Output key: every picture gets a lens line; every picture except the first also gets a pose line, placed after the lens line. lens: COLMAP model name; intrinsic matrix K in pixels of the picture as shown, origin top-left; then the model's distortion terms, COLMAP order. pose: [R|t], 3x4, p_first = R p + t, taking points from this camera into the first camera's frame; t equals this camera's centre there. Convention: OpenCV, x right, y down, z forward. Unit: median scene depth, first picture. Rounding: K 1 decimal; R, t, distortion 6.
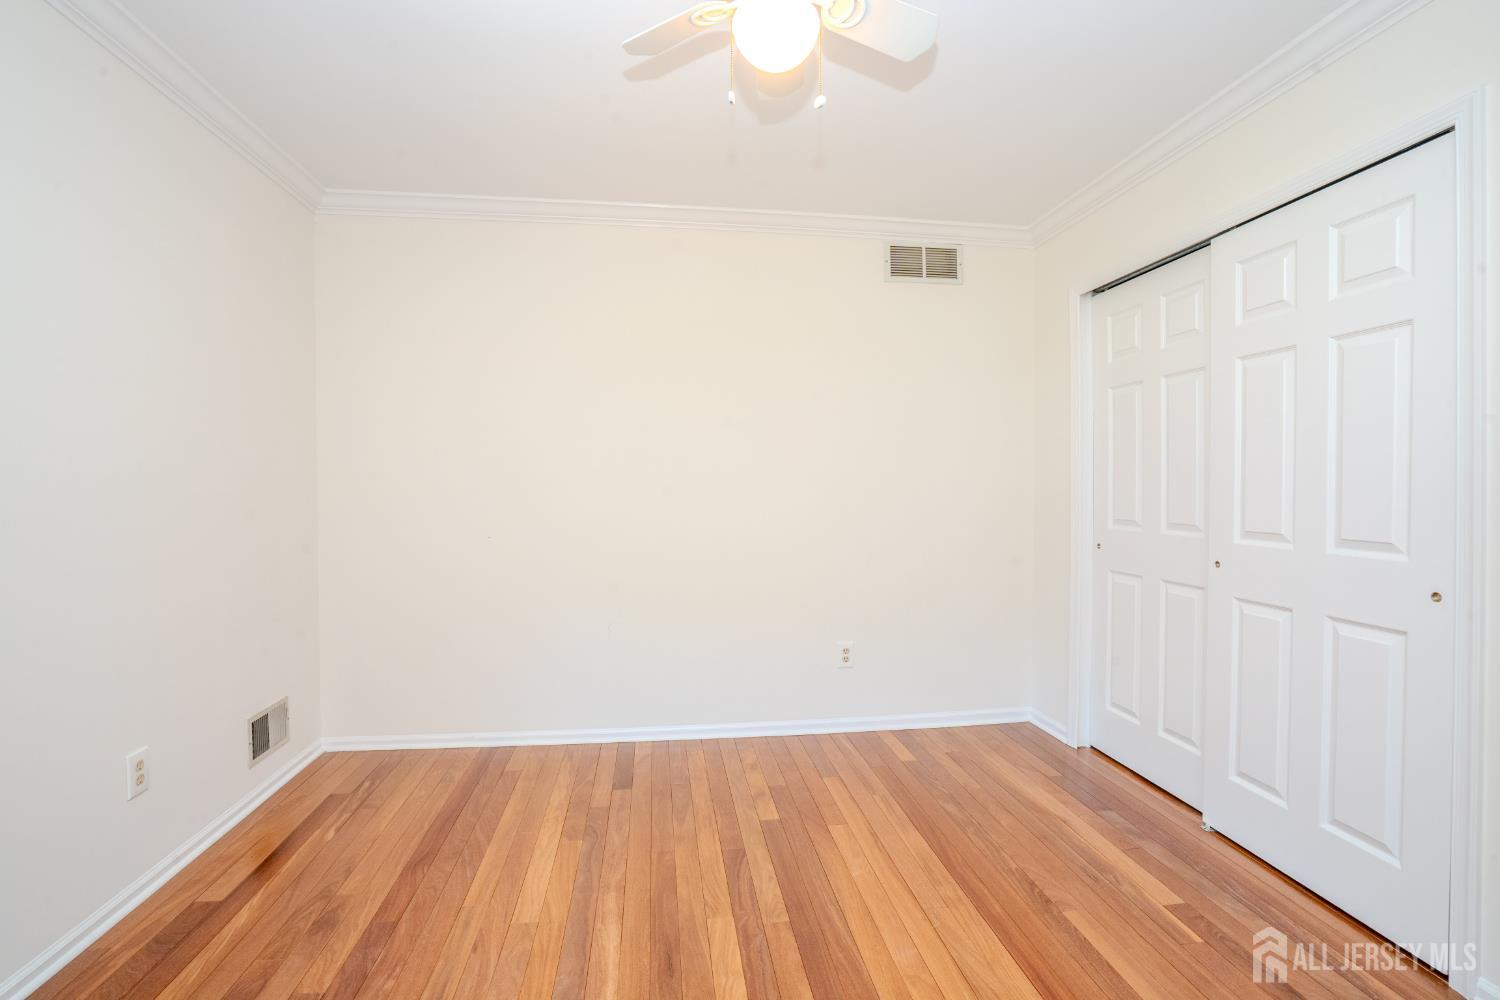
lens RADIAL K [[690.2, 0, 750.0], [0, 690.2, 500.0], [0, 0, 1]] dist [-0.064301, 0.026529]
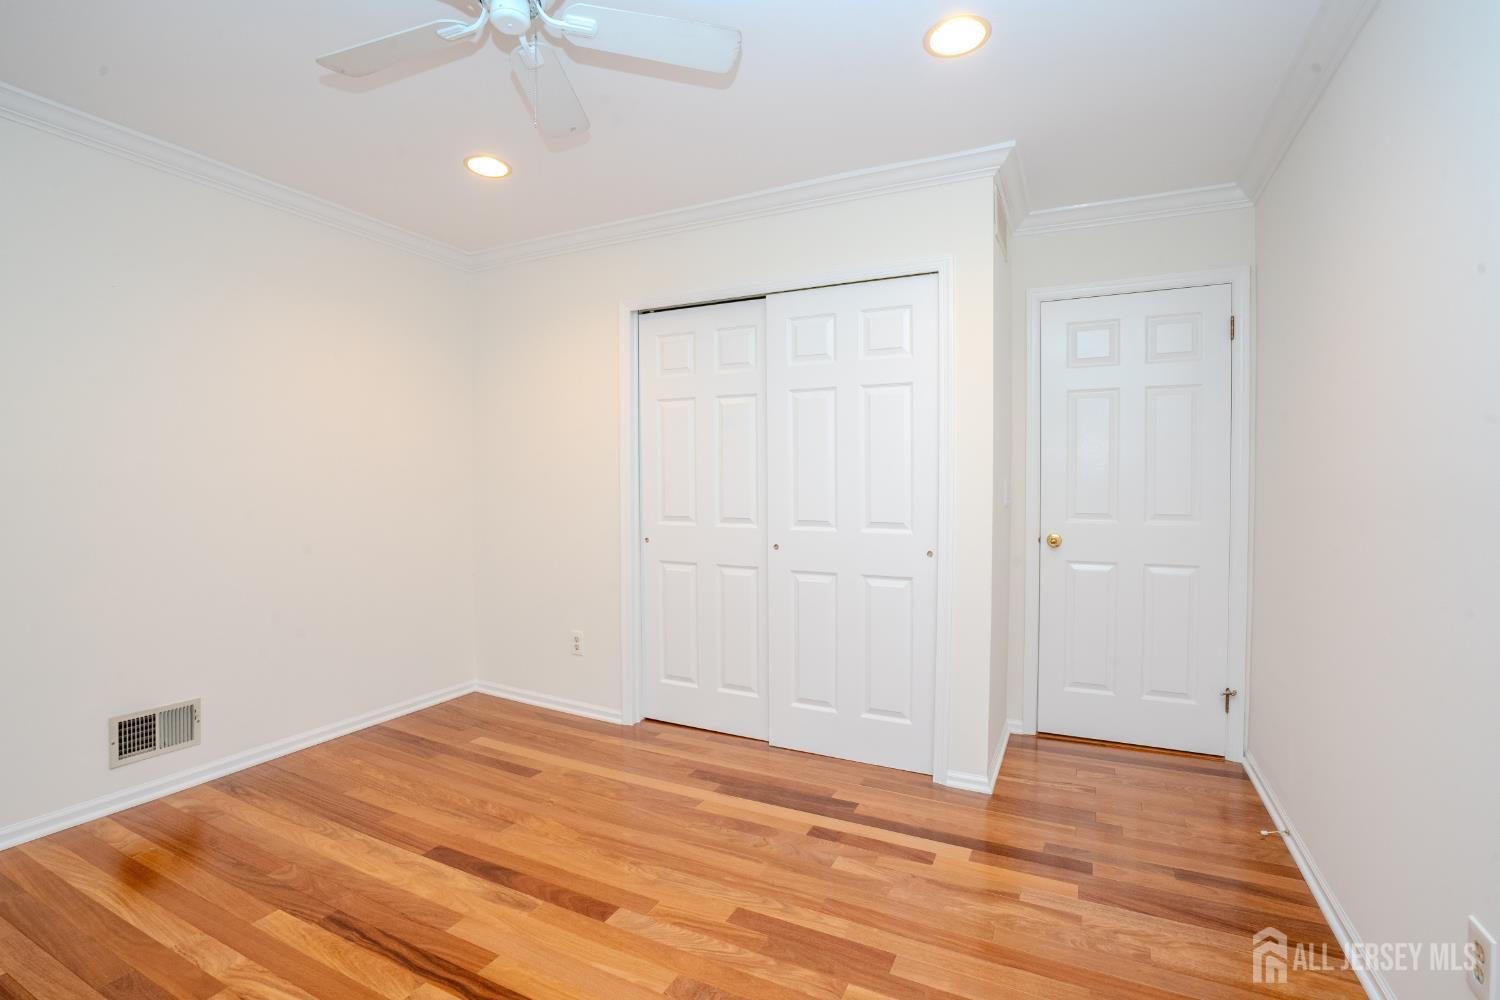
lens RADIAL K [[690.2, 0, 750.0], [0, 690.2, 500.0], [0, 0, 1]] dist [-0.064301, 0.026529]
pose [[0.537453, -0.053612, 0.841588, -0.471967], [0.034643, 0.998538, 0.041486, -0.055141], [-0.842582, 0.006858, 0.538525, 0.339862]]
